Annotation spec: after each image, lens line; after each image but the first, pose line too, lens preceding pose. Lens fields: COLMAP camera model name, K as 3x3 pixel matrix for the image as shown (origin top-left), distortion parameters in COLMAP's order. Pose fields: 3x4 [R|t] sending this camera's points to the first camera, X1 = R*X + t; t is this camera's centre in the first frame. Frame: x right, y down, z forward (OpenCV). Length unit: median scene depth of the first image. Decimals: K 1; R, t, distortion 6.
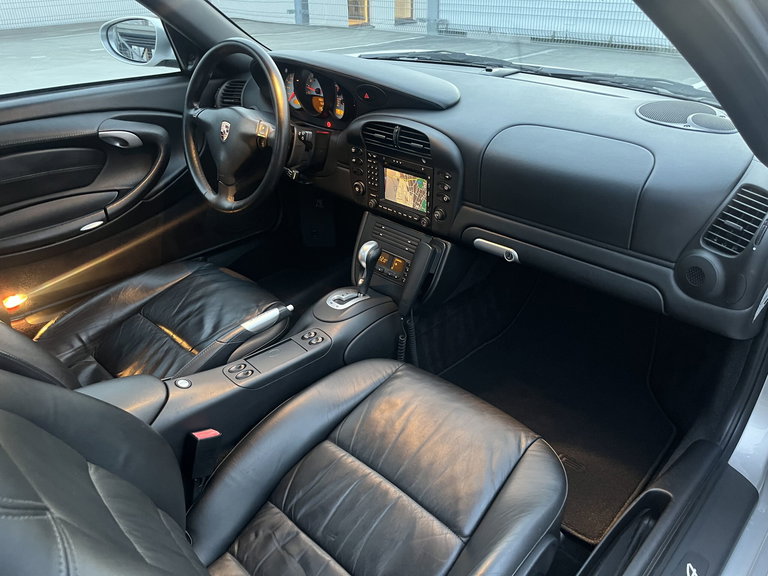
lens RADIAL K [[583.5, 0, 387.9], [0, 583.5, 287.9], [0, 0, 1]] dist [0.066252, -0.088672]
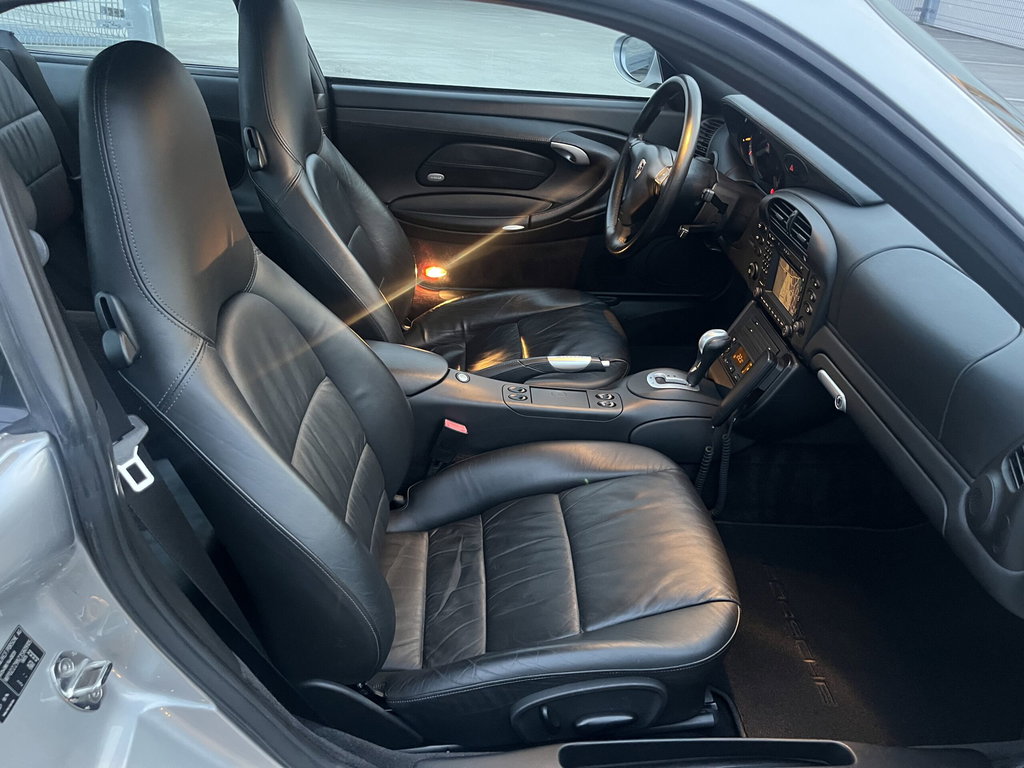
lens RADIAL K [[778.0, 0, 517.2], [0, 778.0, 383.8], [0, 0, 1]] dist [0.066252, -0.088672]
pose [[0.735495, 0.390663, -0.553561, 0.434308], [-0.385257, 0.913231, 0.132615, -0.046492], [0.557336, 0.115726, 0.822182, -0.103541]]
